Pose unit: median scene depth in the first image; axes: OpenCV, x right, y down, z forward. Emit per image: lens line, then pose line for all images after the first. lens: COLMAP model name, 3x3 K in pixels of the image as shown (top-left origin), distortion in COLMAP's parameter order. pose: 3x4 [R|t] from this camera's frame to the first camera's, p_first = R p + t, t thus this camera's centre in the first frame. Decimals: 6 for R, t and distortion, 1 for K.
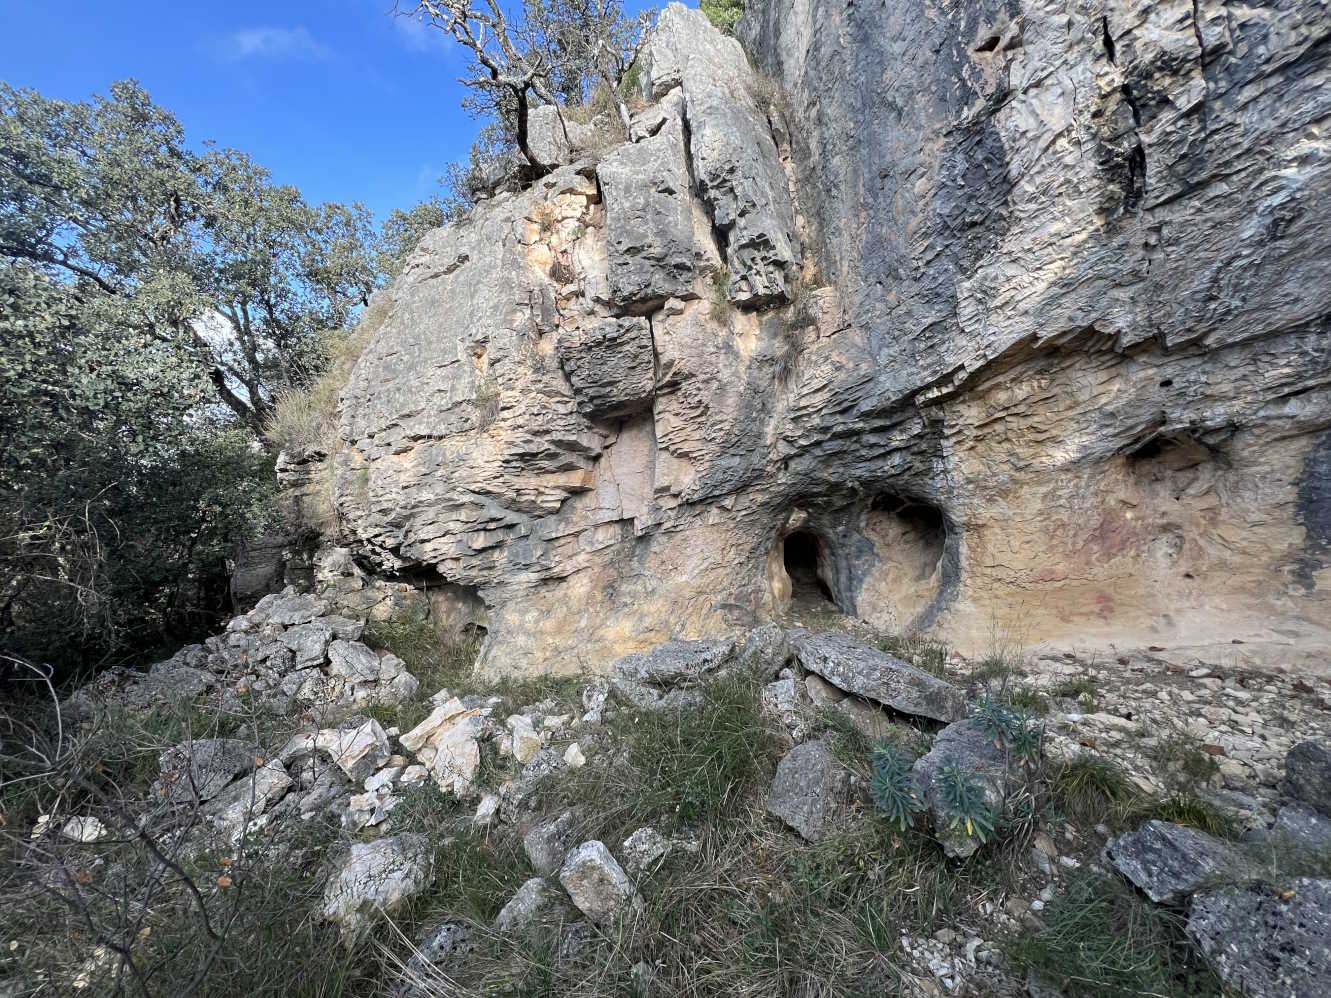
lens RADIAL K [[535.5, 0, 664.7], [0, 535.5, 496.8], [0, 0, 1]] dist [0.000310, 0.000163]
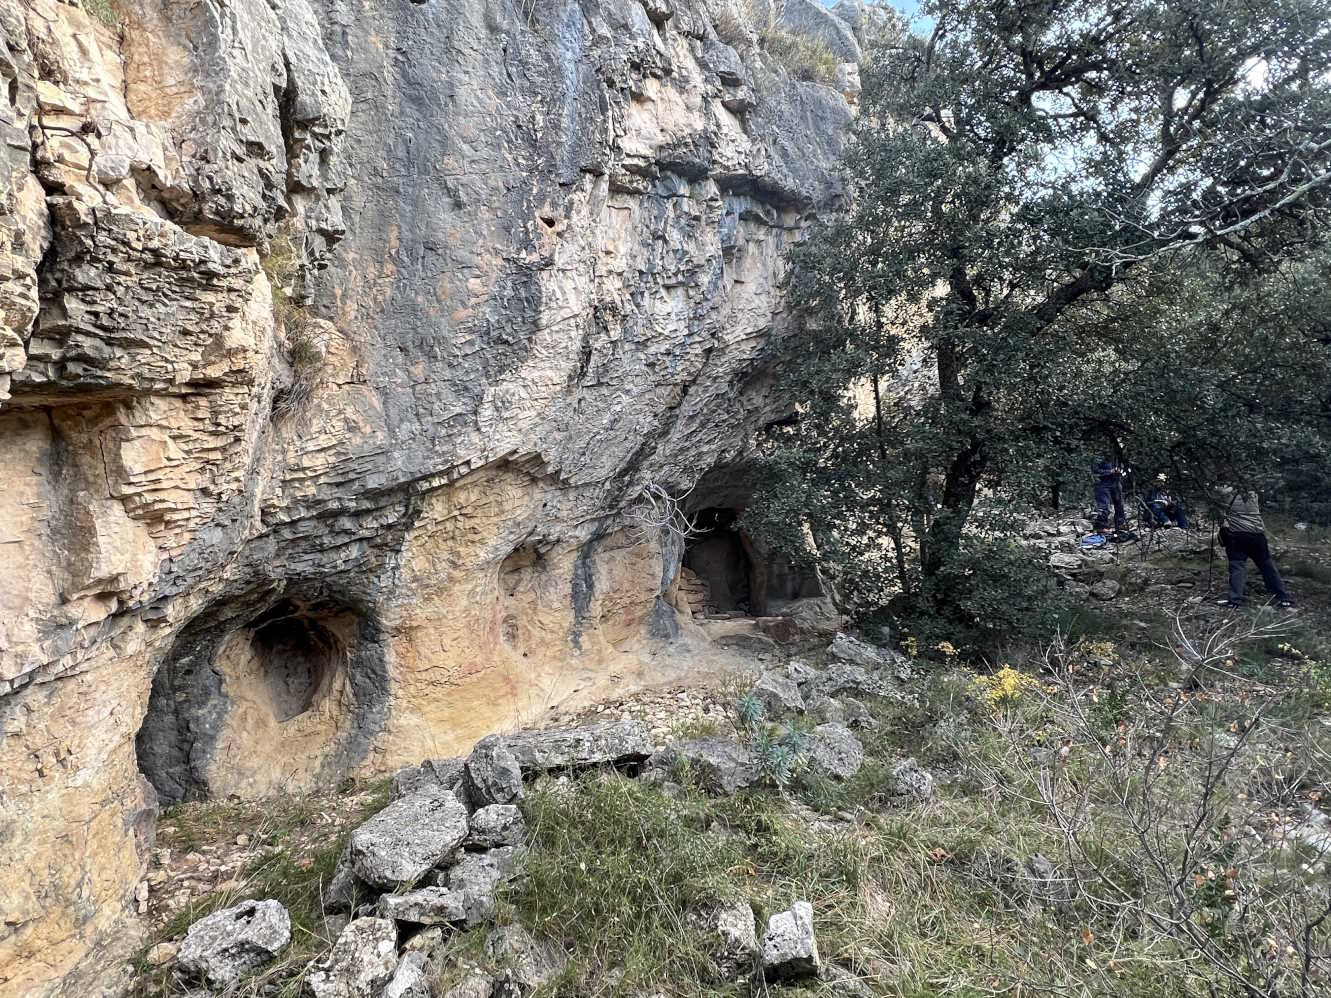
lens RADIAL K [[735.8, 0, 665.3], [0, 735.8, 500.4], [0, 0, 1]] dist [-0.002565, -0.000324]
pose [[0.012826, 0.140625, 0.989980, -0.762927], [0.074565, 0.987170, -0.141192, 0.051856], [-0.997134, 0.075629, 0.002175, 0.582738]]
